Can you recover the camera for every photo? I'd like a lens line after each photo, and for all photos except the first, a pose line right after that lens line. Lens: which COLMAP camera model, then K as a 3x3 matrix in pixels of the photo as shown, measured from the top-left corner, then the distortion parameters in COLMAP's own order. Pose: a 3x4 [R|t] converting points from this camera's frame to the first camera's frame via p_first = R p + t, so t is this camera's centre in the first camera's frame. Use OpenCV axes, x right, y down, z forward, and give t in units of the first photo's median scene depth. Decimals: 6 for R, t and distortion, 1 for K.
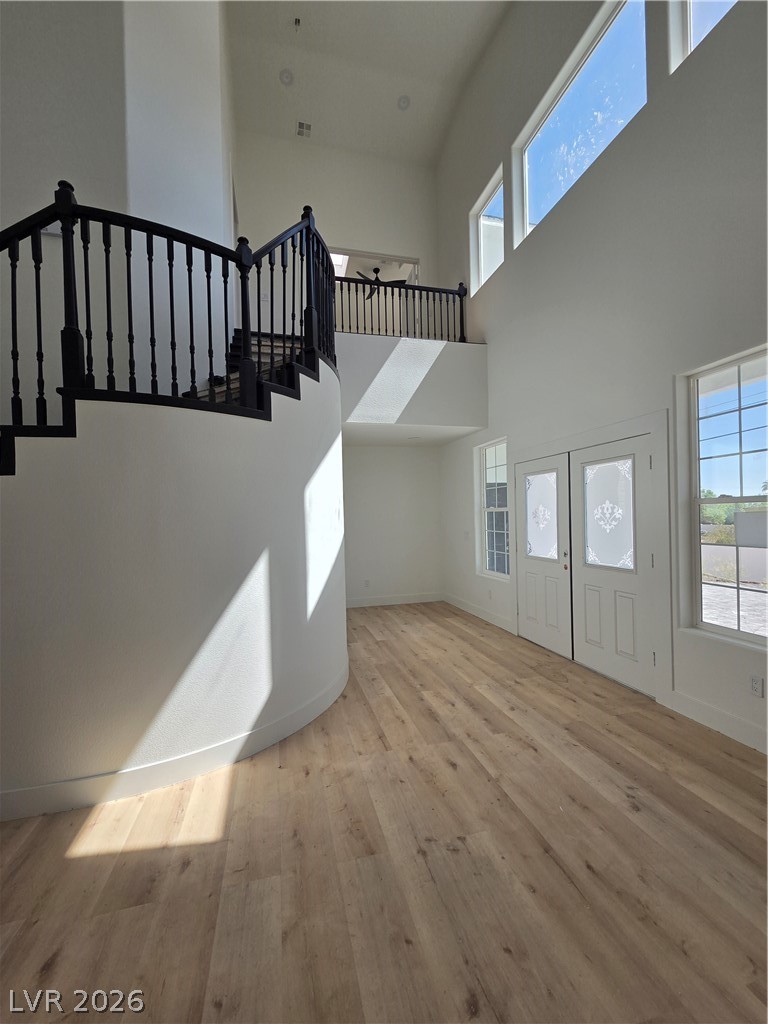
lens RADIAL K [[419.8, 0, 381.8], [0, 419.8, 517.7], [0, 0, 1]] dist [0.000080, -0.000491]
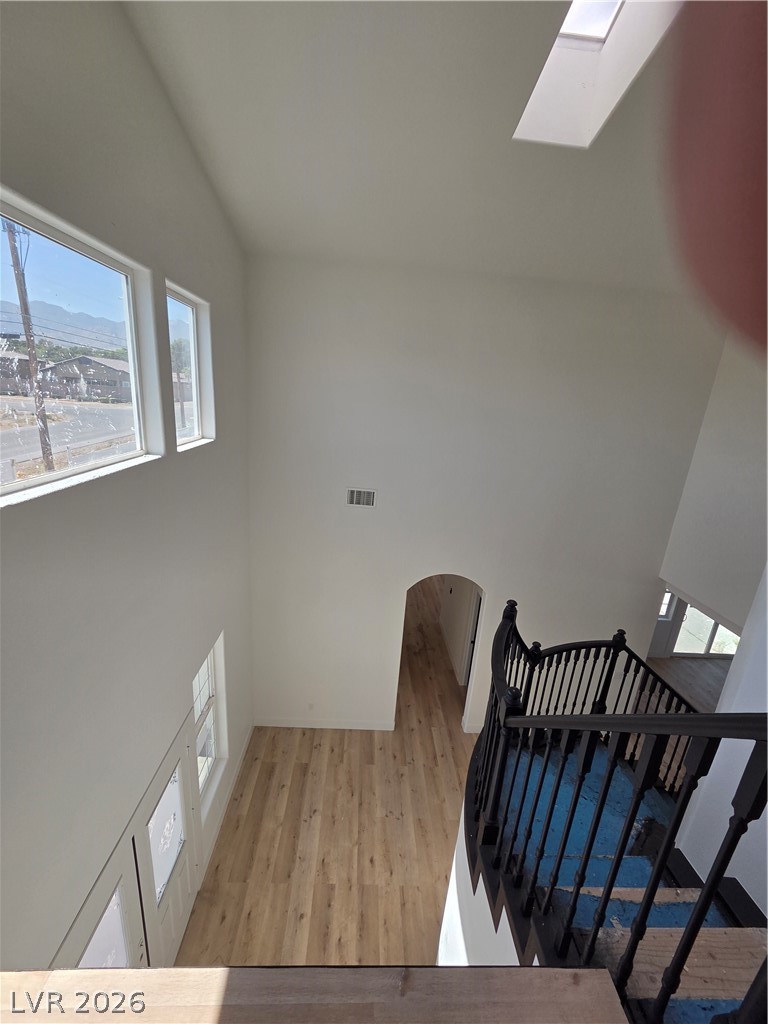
lens RADIAL K [[419.8, 0, 382.9], [0, 419.8, 515.5], [0, 0, 1]] dist [0.000080, -0.000491]
pose [[-0.976636, -0.100682, 0.189854, -0.088431], [-0.045051, 0.959750, 0.277219, -1.487301], [-0.210123, 0.262189, -0.941863, 2.397196]]
